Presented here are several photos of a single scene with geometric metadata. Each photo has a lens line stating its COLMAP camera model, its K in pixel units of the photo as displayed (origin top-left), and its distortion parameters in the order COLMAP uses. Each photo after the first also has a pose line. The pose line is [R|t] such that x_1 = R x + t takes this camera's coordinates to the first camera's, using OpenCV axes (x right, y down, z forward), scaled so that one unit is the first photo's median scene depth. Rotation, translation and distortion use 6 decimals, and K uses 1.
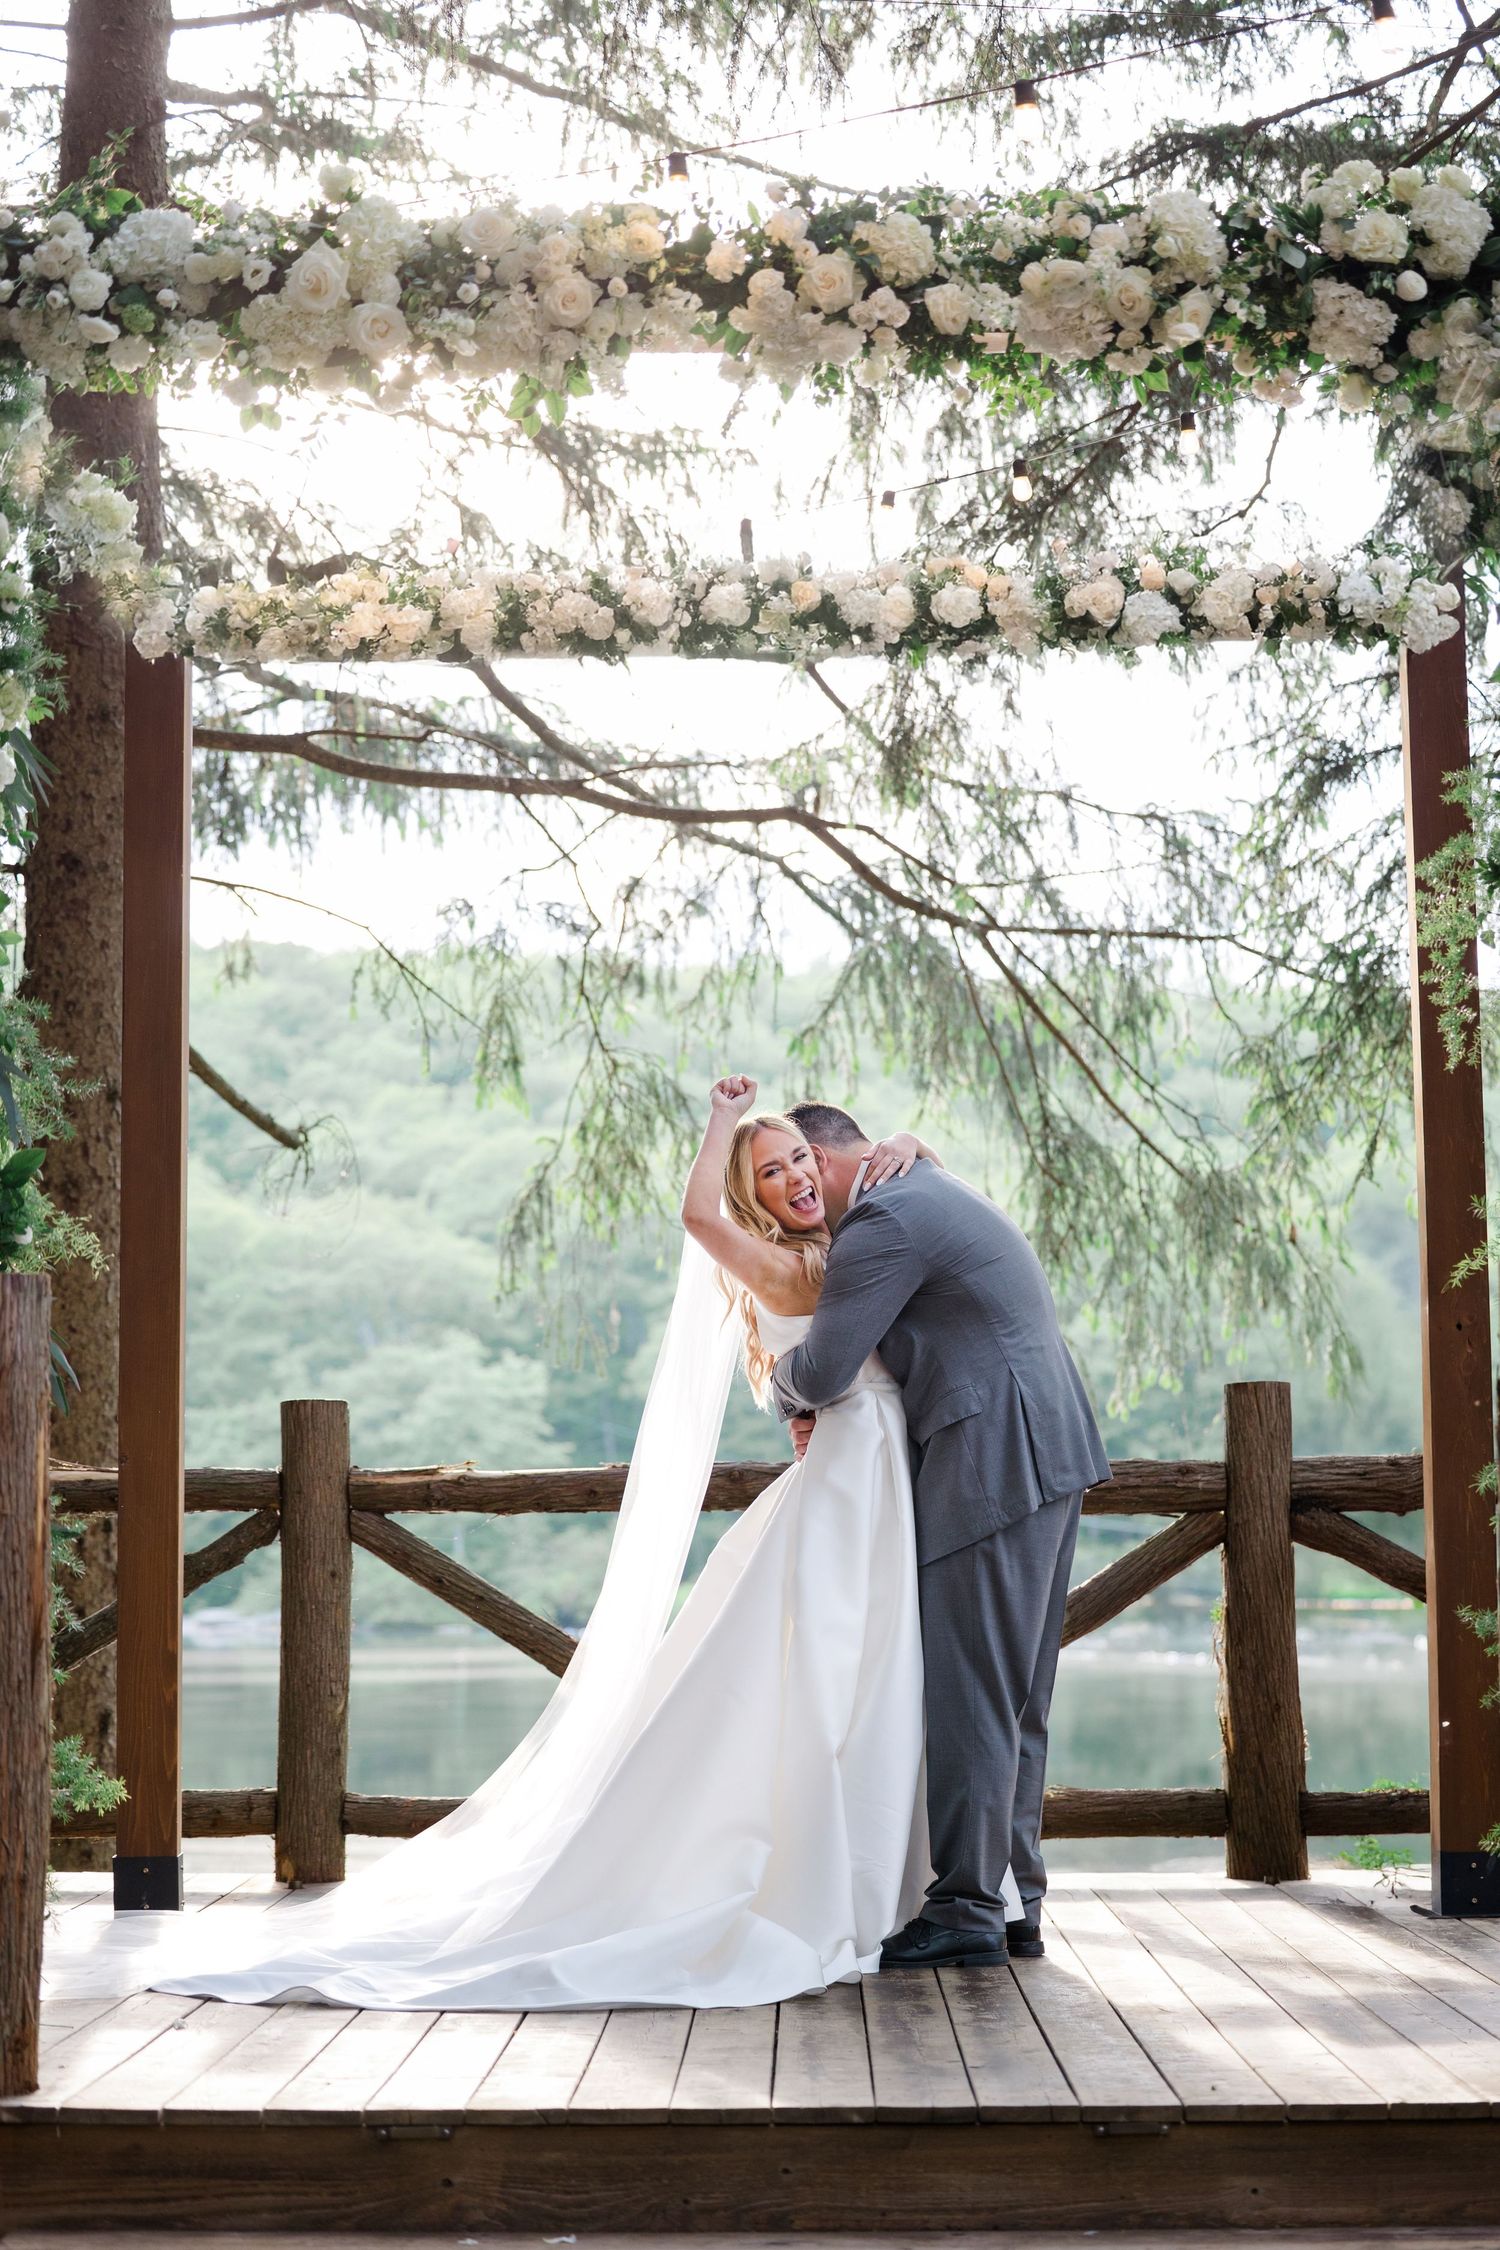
lens RADIAL K [[4468.0, 0, 744.9], [0, 4468.0, 1101.2], [0, 0, 1]] dist [-0.235384, 0.360857]
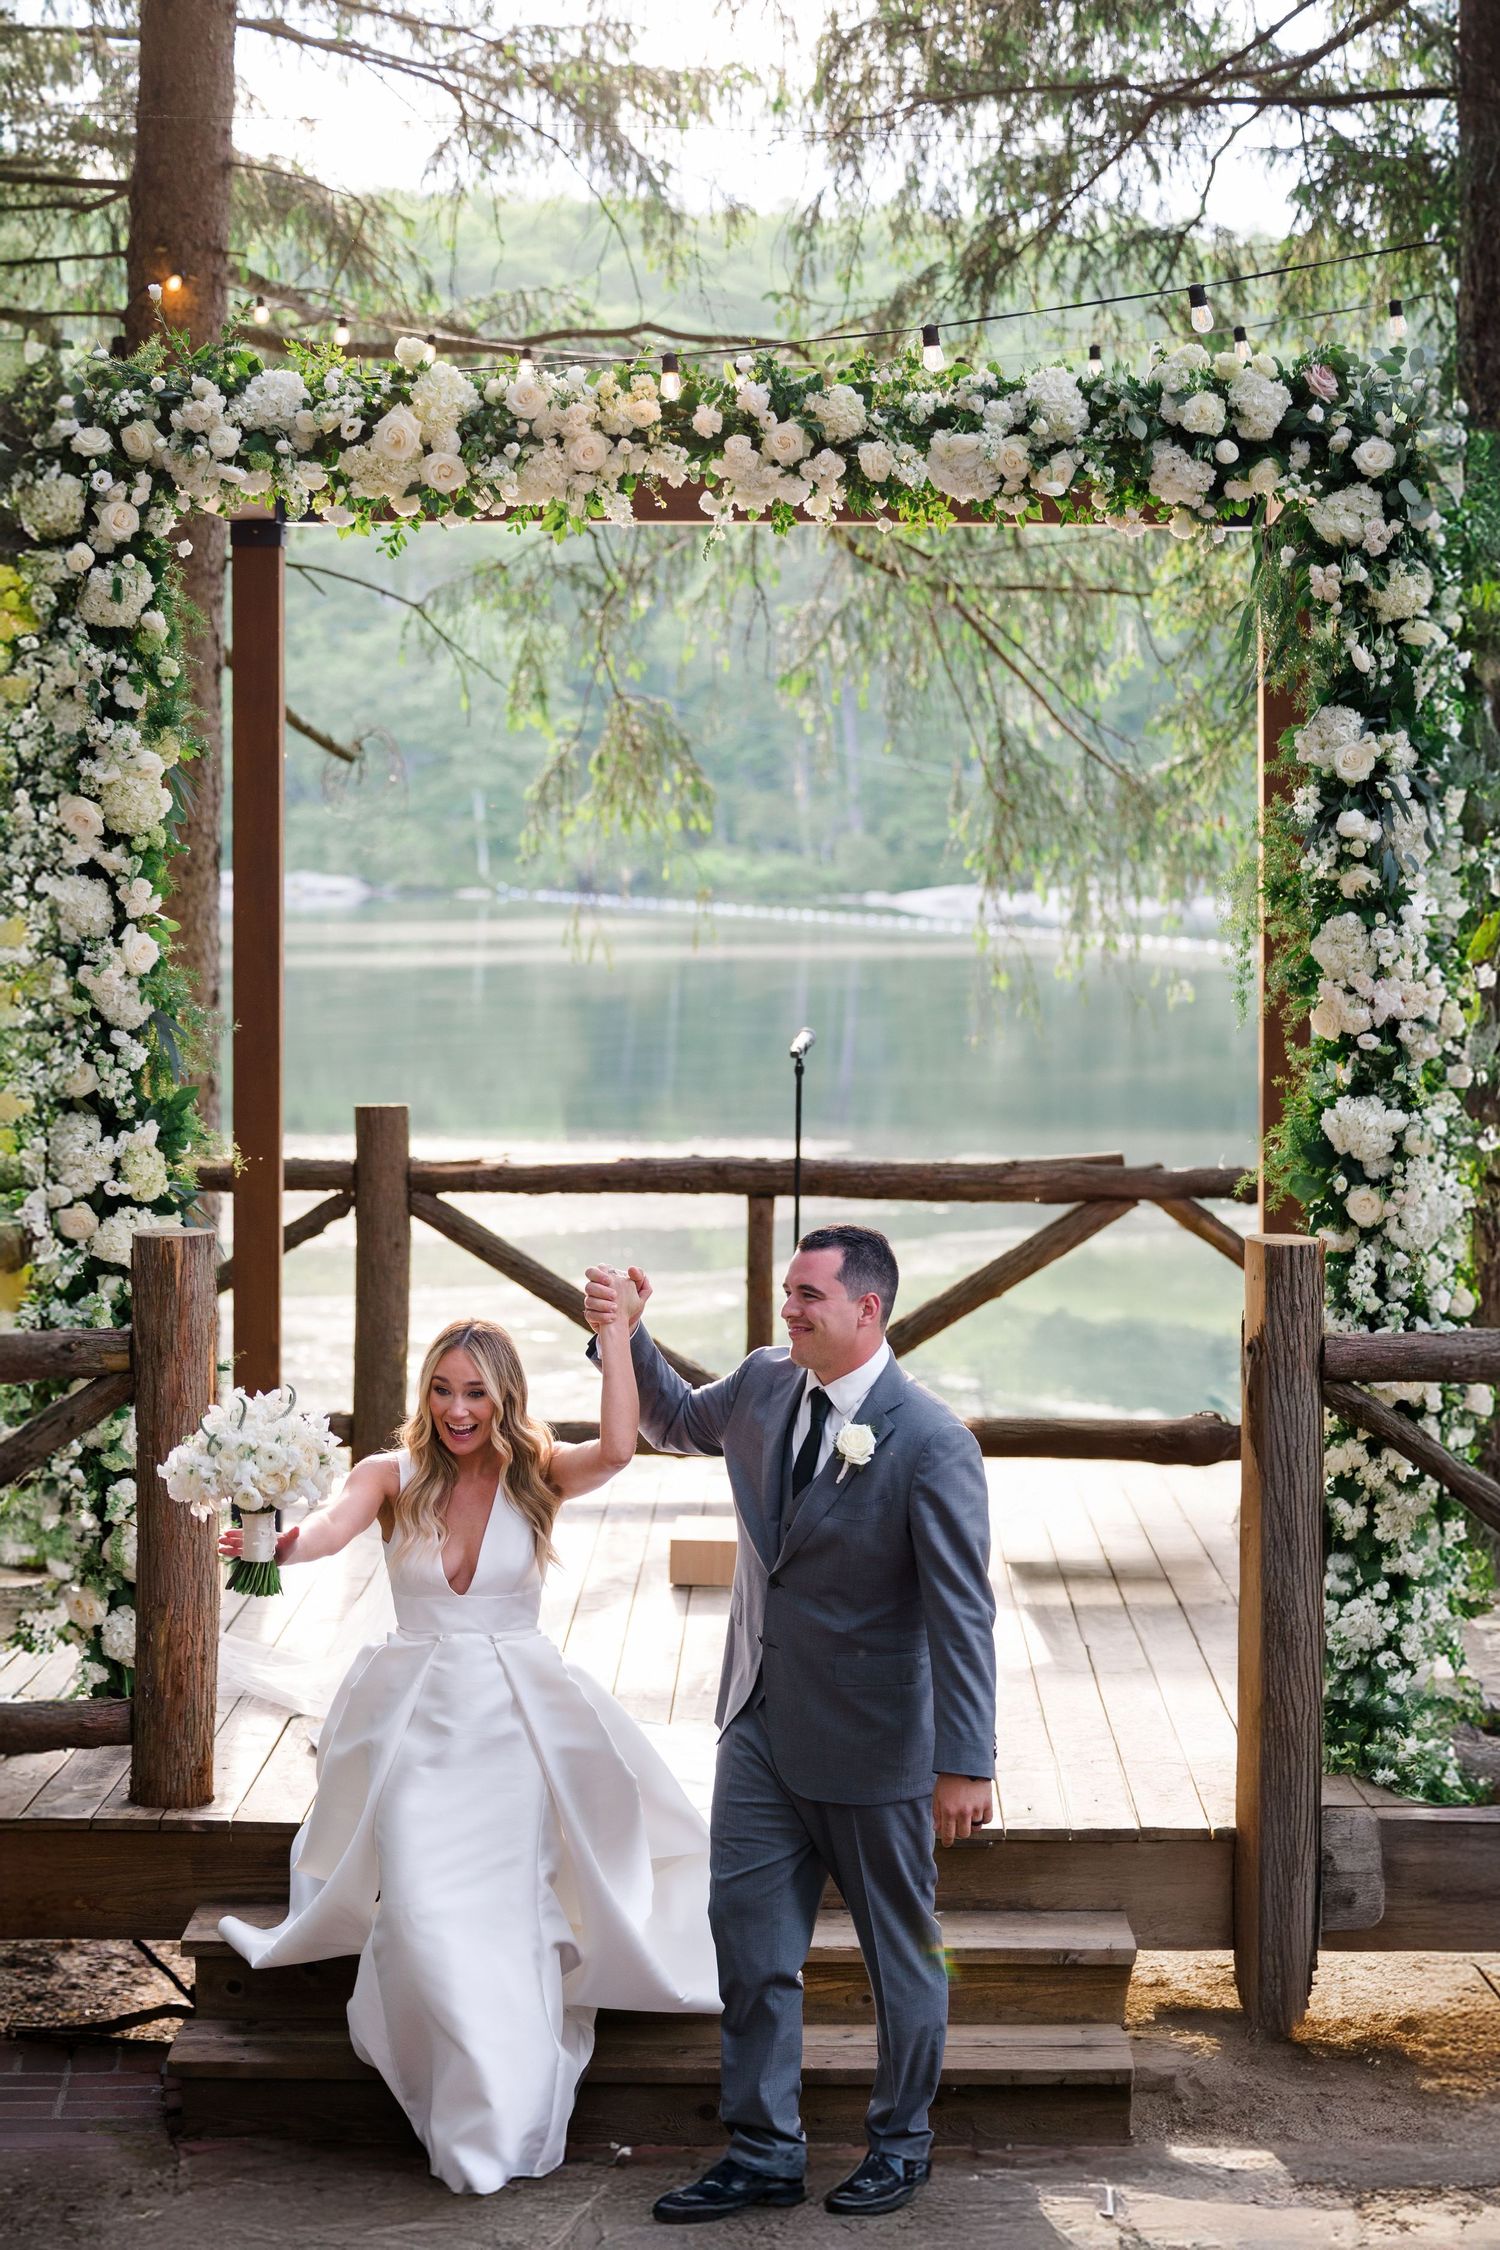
lens RADIAL K [[4509.8, 0, 831.6], [0, 4509.8, 1167.6], [0, 0, 1]] dist [-0.235164, 0.149784]
pose [[0.999840, 0.009580, 0.015094, 0.014261], [-0.012188, 0.982945, 0.183498, -0.211306], [-0.013078, -0.183653, 0.982904, -0.341387]]
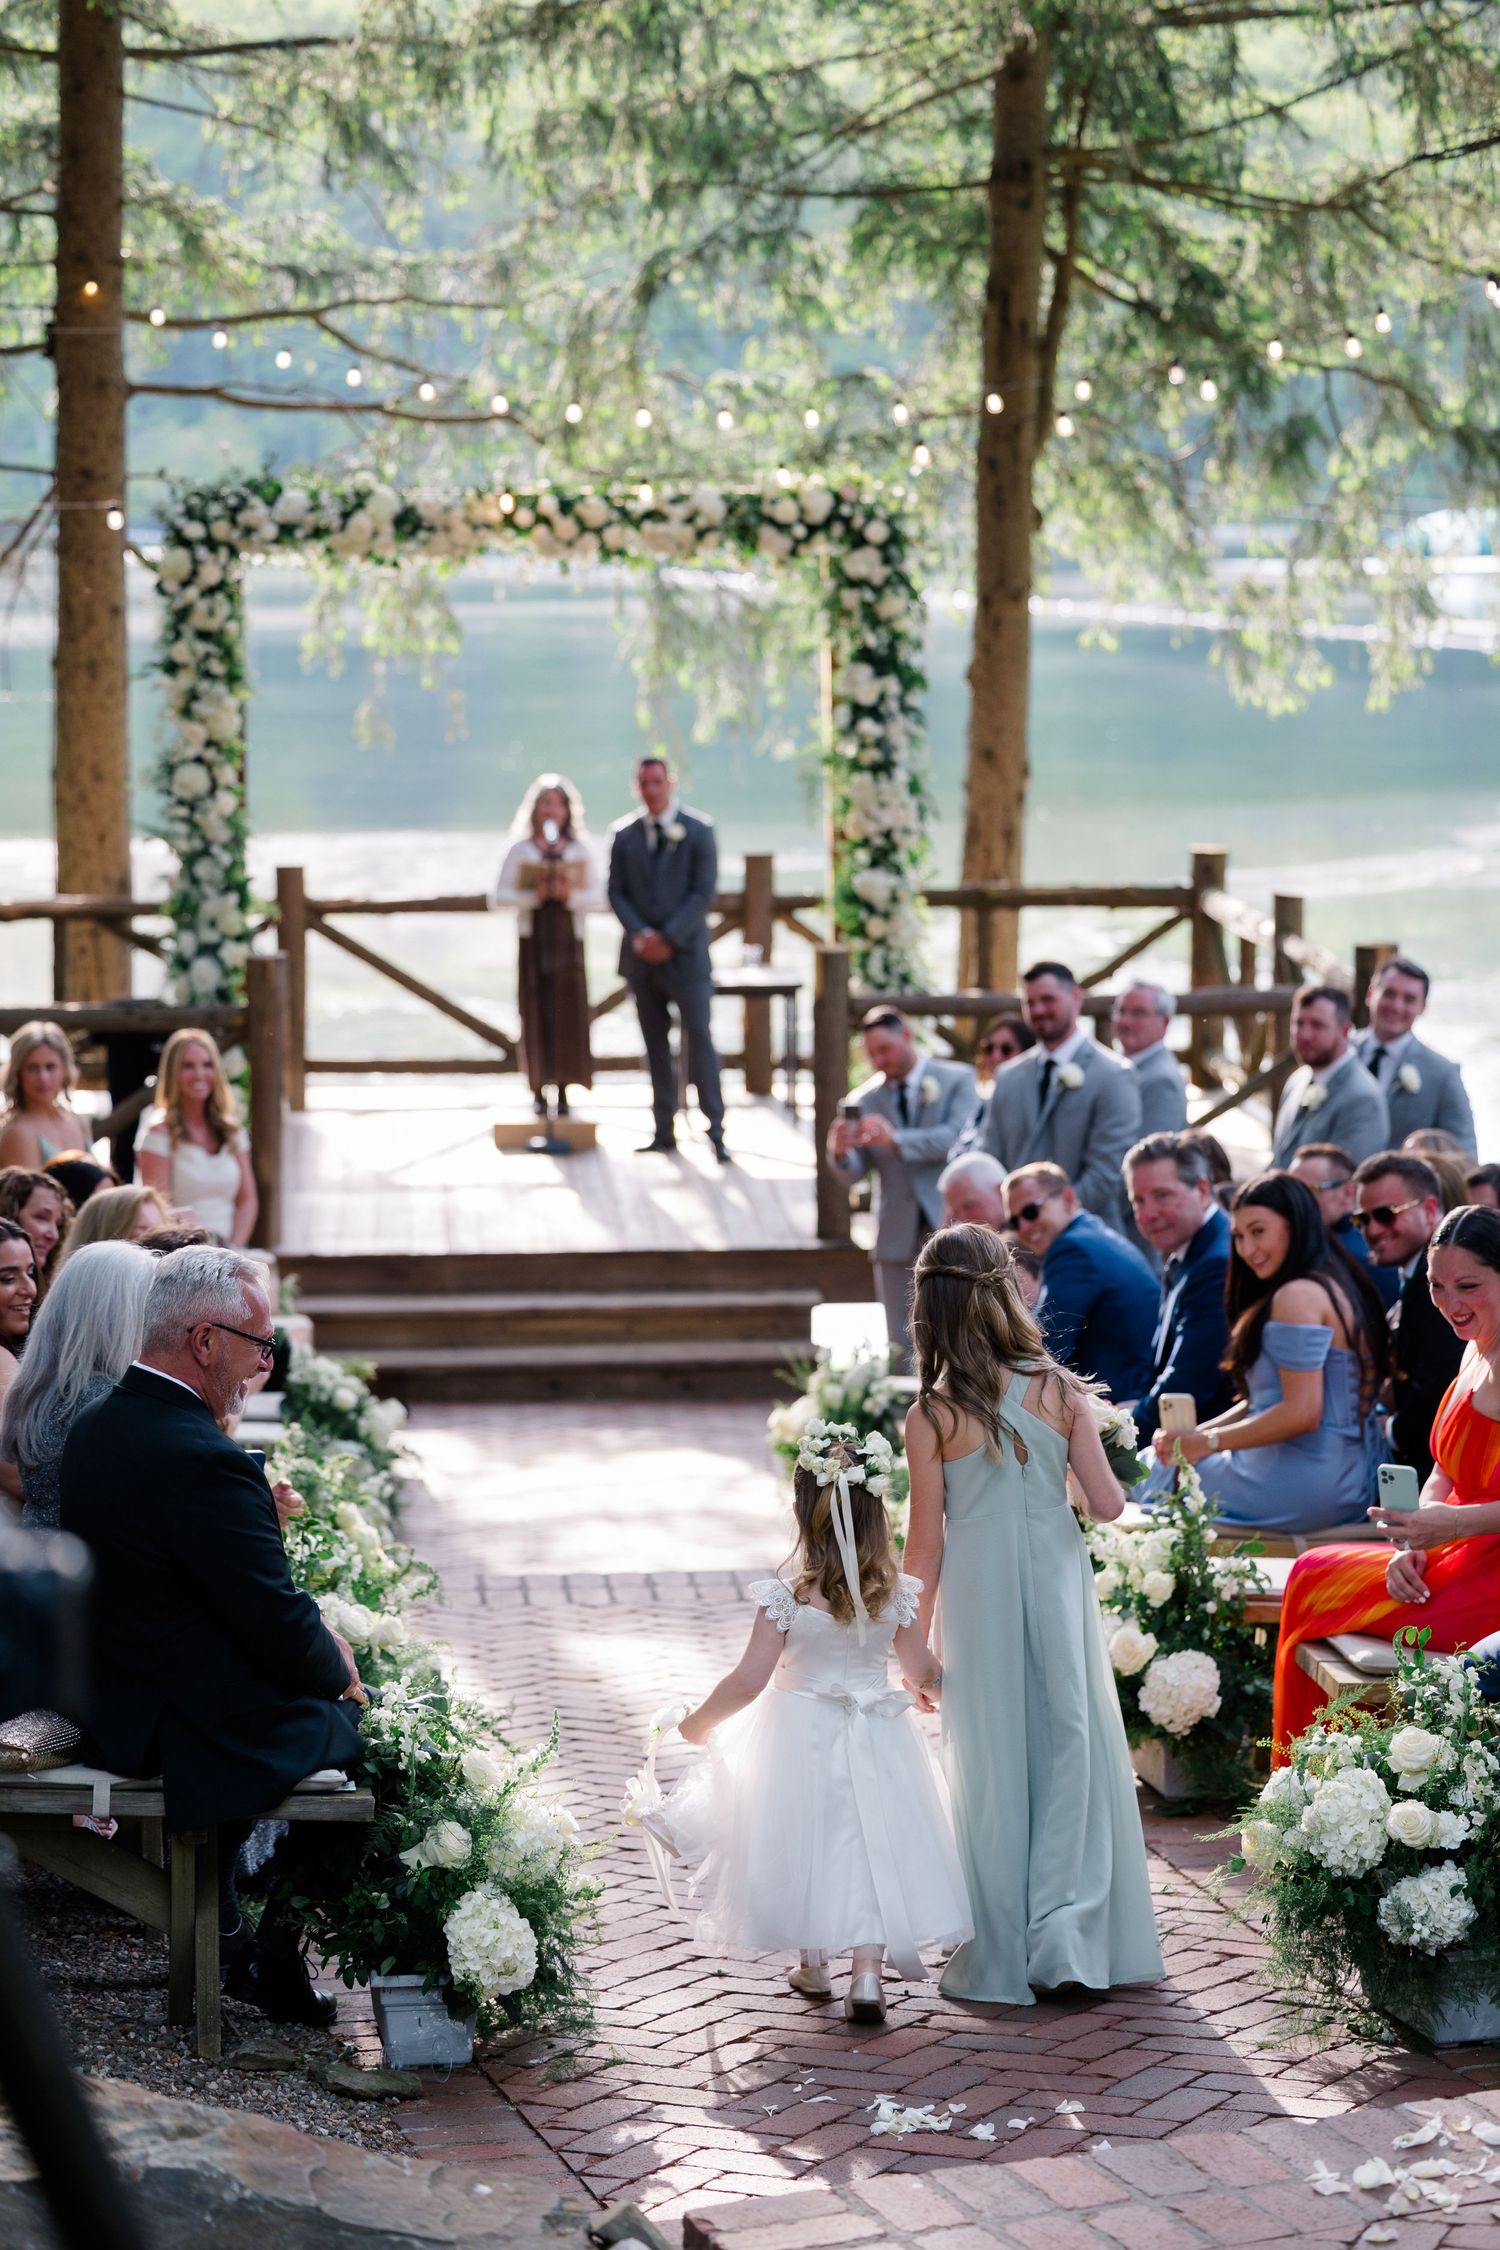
lens RADIAL K [[5108.7, 0, 750.0], [0, 5108.7, 1125.0], [0, 0, 1]] dist [-0.072337, -0.179291]
pose [[0.996679, -0.011590, 0.080596, -0.109947], [-0.008468, 0.969697, 0.244162, -0.546192], [-0.080983, -0.244034, 0.966379, -1.815919]]
